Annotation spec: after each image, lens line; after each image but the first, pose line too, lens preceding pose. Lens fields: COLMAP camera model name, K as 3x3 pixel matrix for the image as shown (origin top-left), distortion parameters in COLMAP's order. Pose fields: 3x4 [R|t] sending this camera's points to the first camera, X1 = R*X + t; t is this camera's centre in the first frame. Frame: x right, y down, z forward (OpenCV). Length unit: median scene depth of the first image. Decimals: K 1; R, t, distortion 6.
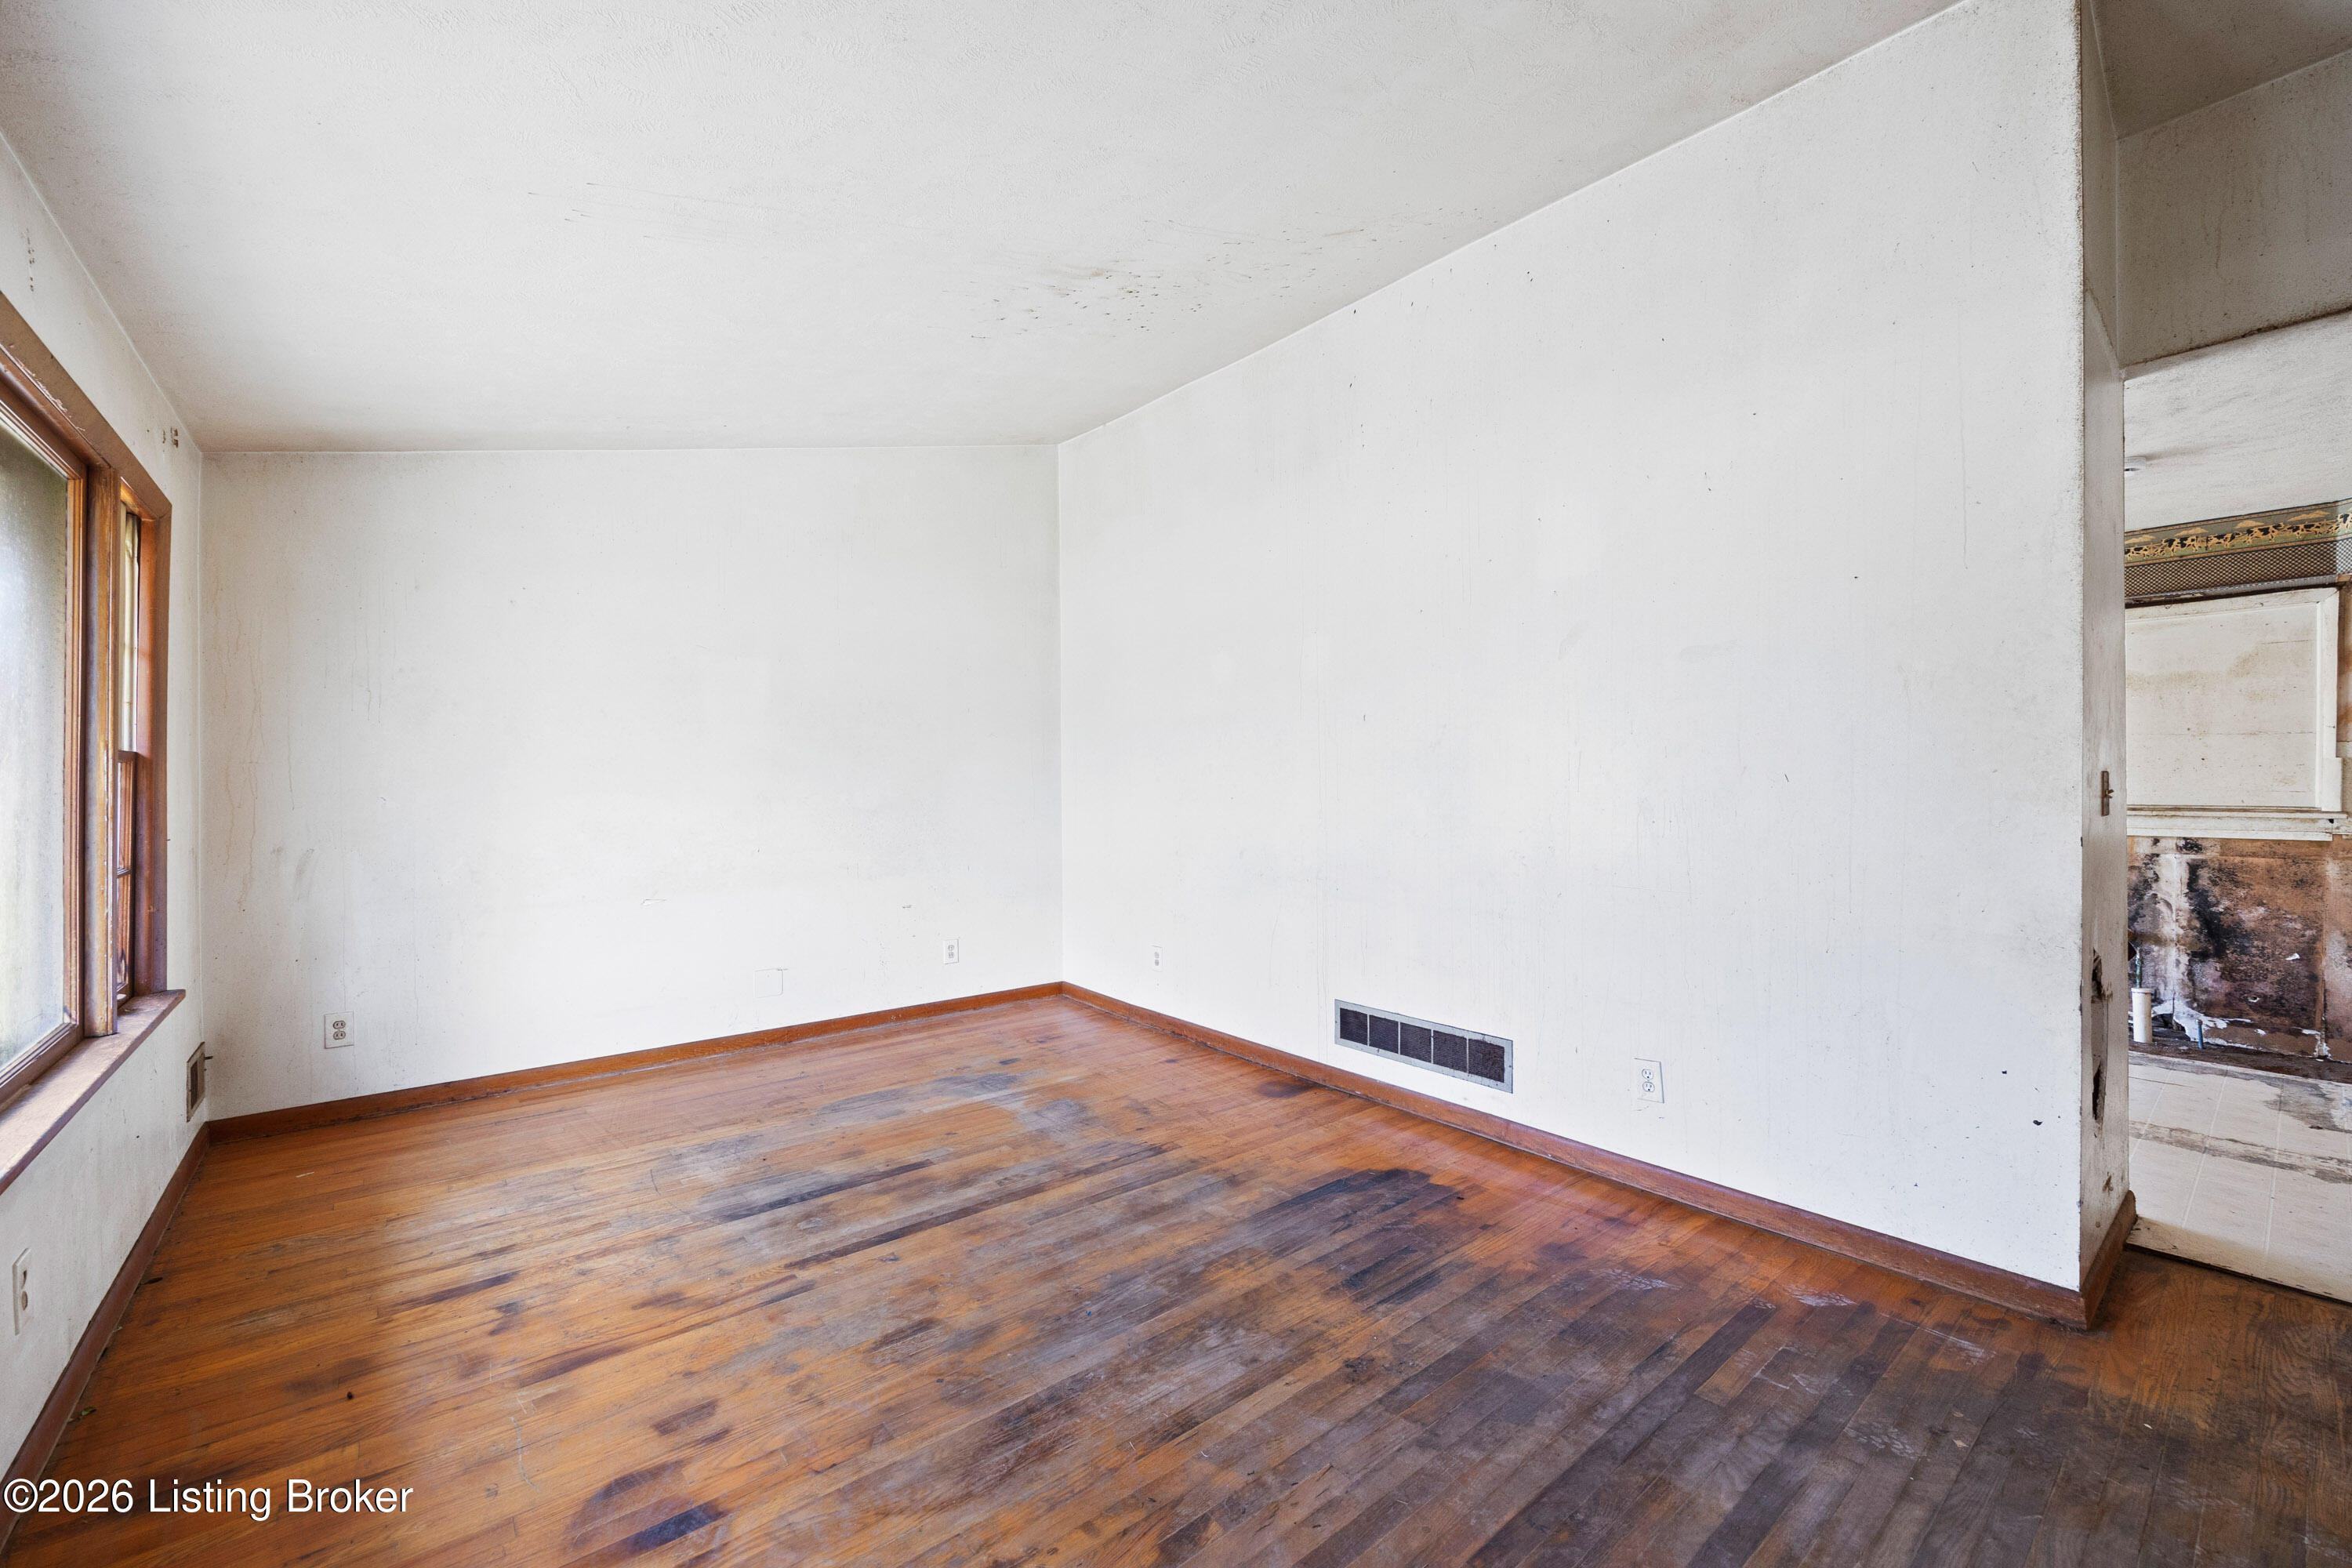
lens RADIAL K [[915.0, 0, 1162.8], [0, 915.0, 759.2], [0, 0, 1]] dist [-0.001648, 0.000124]
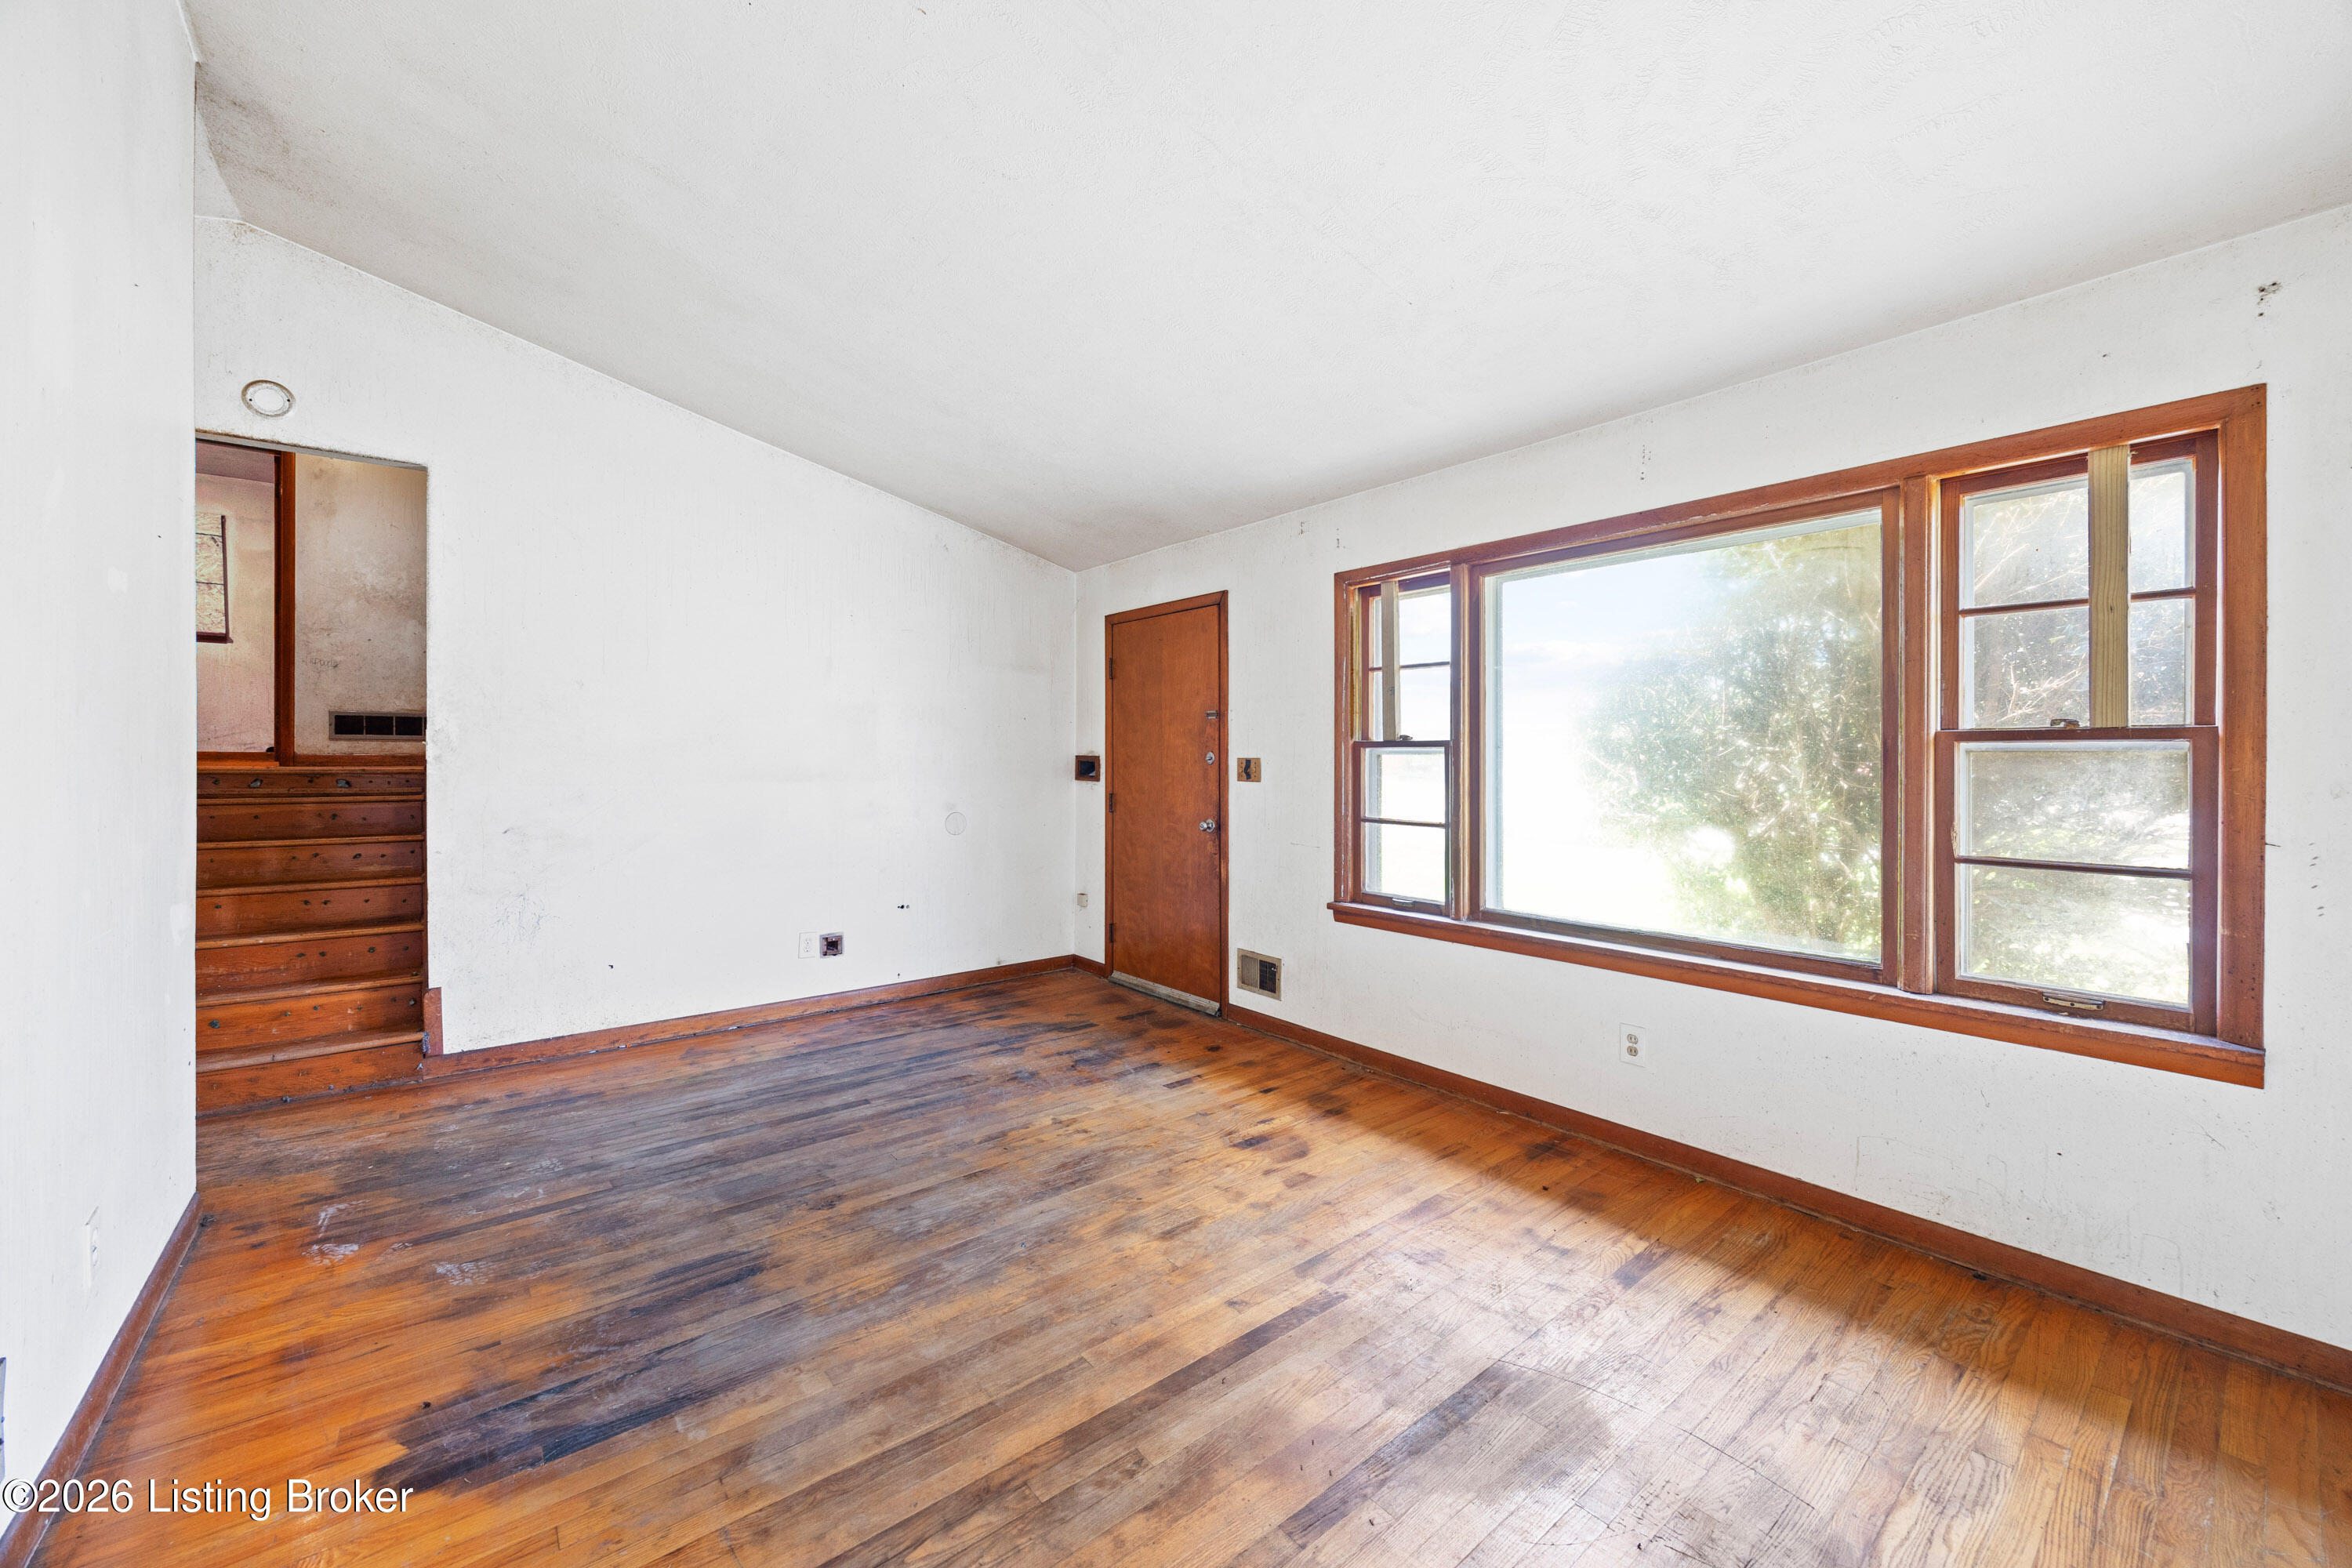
lens RADIAL K [[915.0, 0, 1162.8], [0, 915.0, 759.2], [0, 0, 1]] dist [-0.001648, 0.000124]
pose [[-0.999813, 0.000564, 0.019308, -0.261833], [0.000167, 0.999789, -0.020536, 0.042562], [-0.019315, -0.020529, -0.999603, 2.040361]]
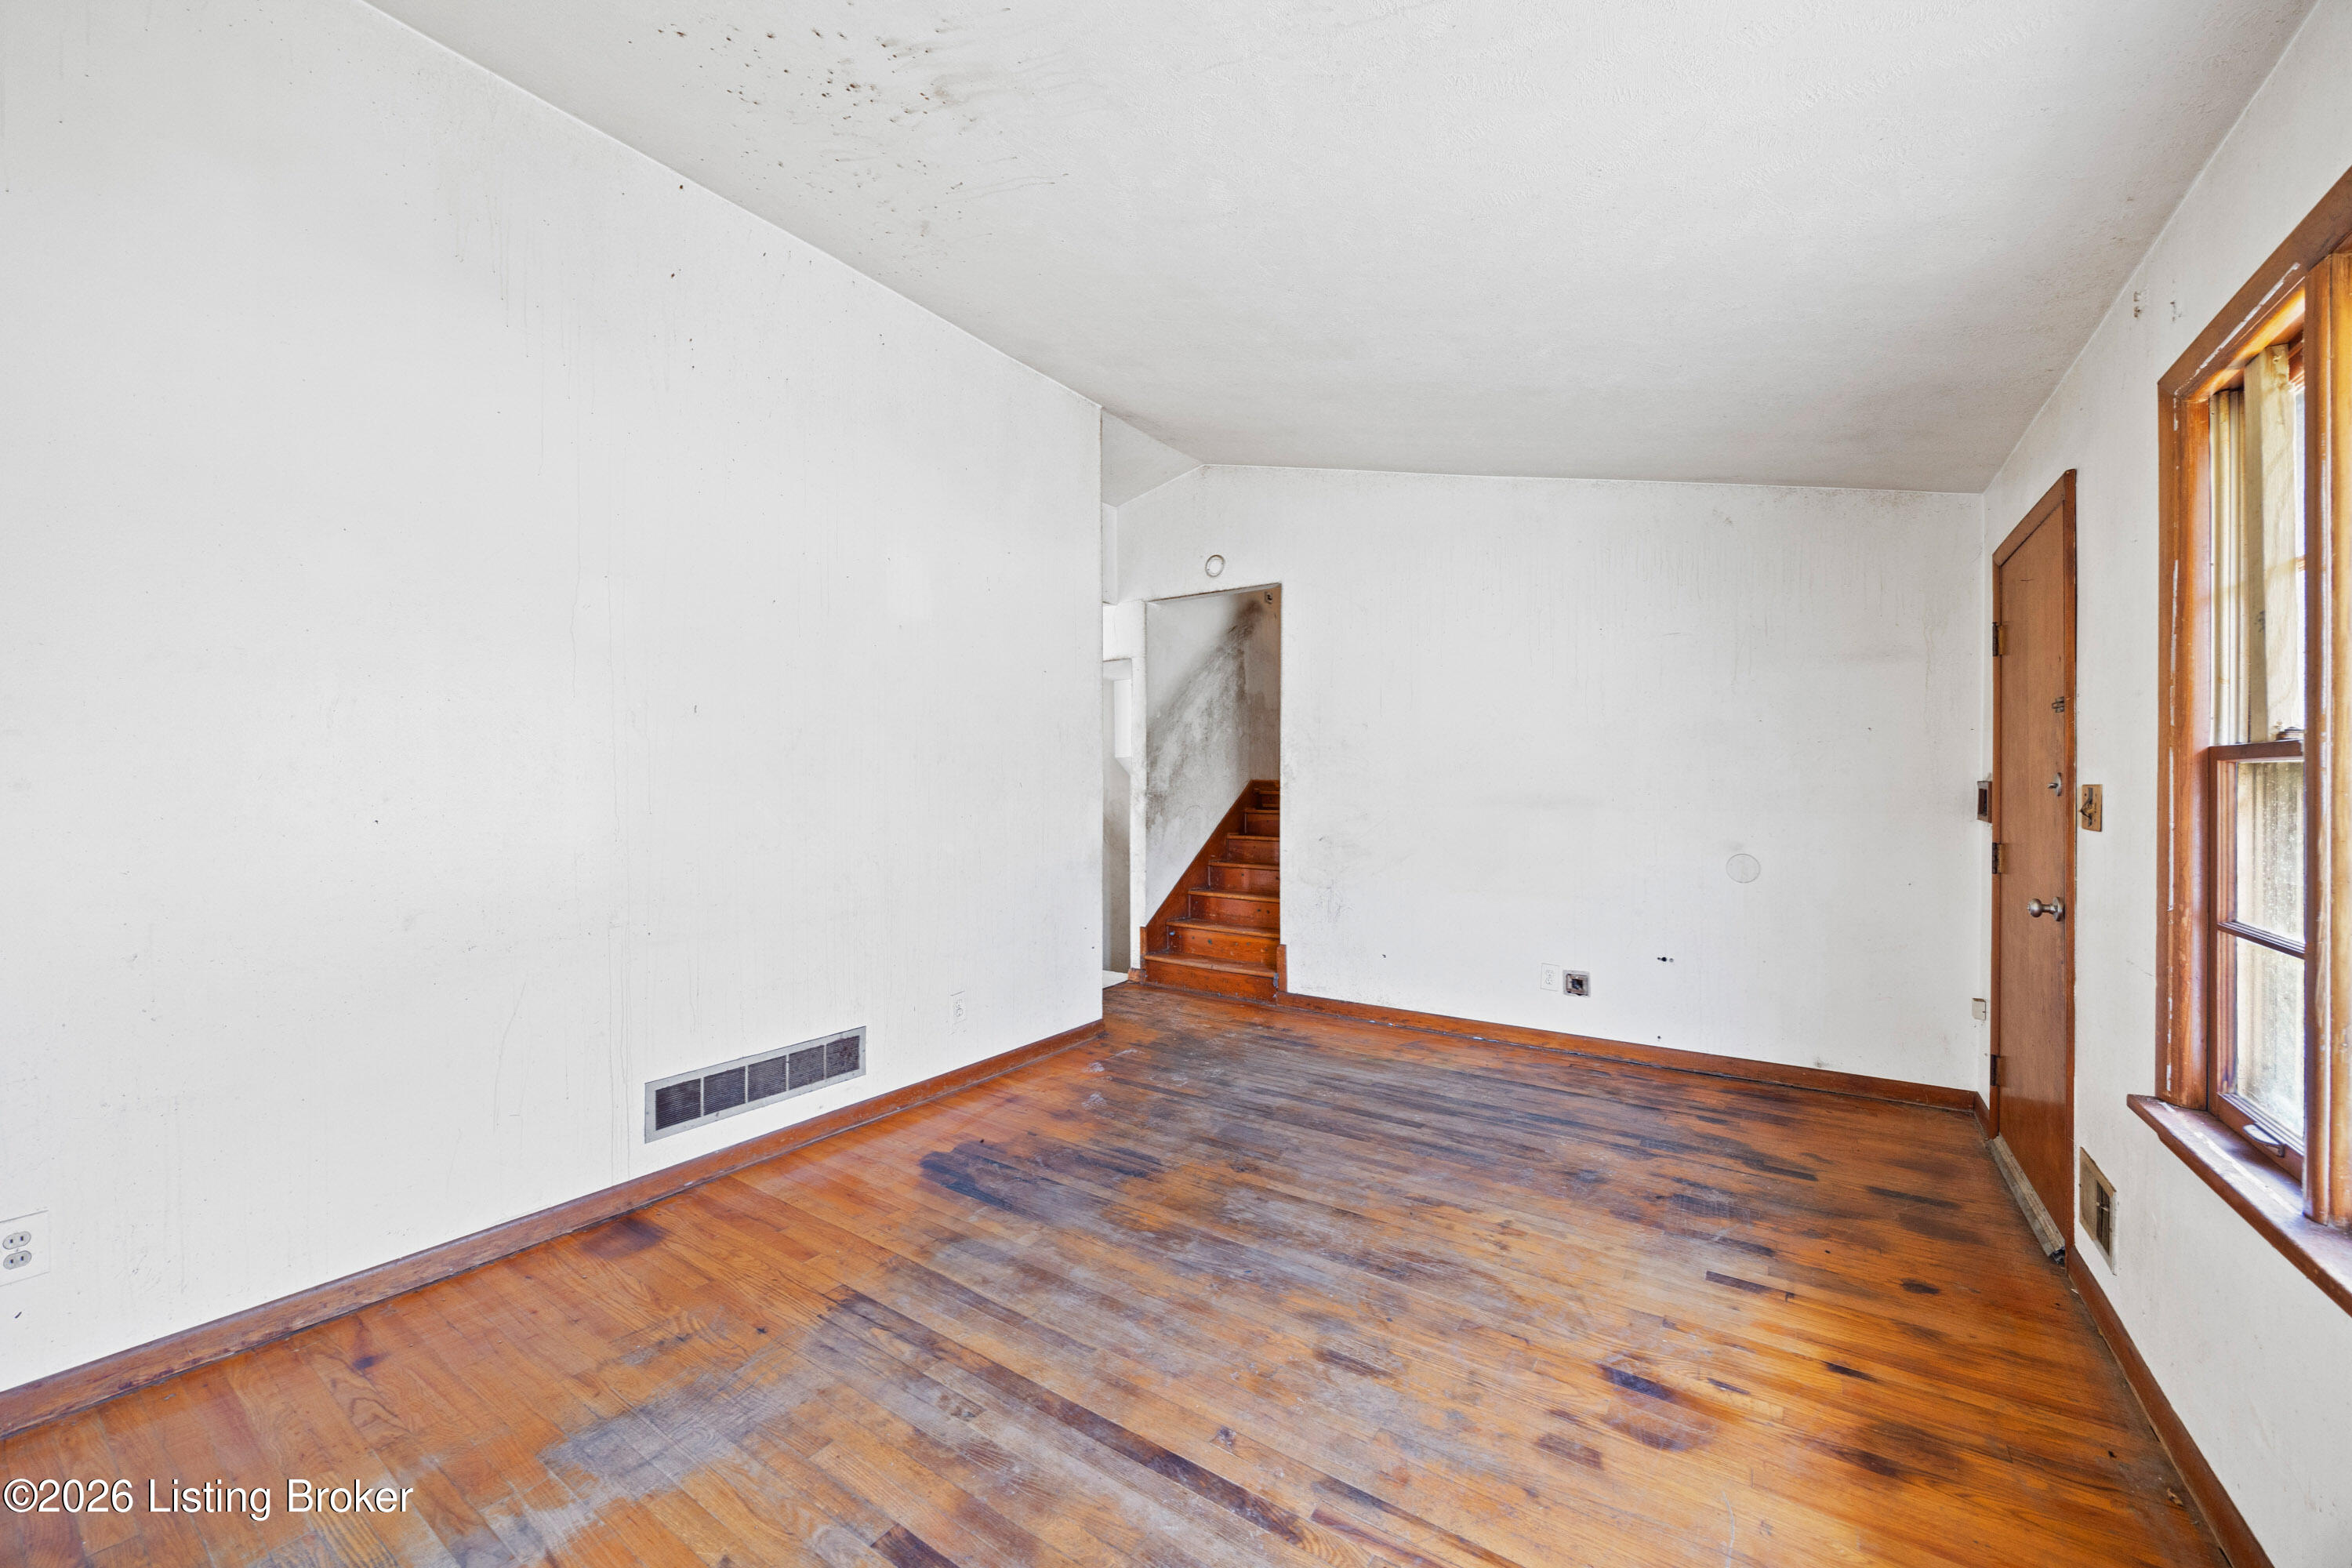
lens RADIAL K [[894.6, 0, 1176.0], [0, 894.6, 784.0], [0, 0, 1]] dist [-0.001521, 0.000048]
pose [[-0.273683, 0.002769, 0.961816, -1.055501], [-0.021599, 0.999726, -0.009025, 0.031065], [-0.961578, -0.023244, -0.273548, 1.344436]]
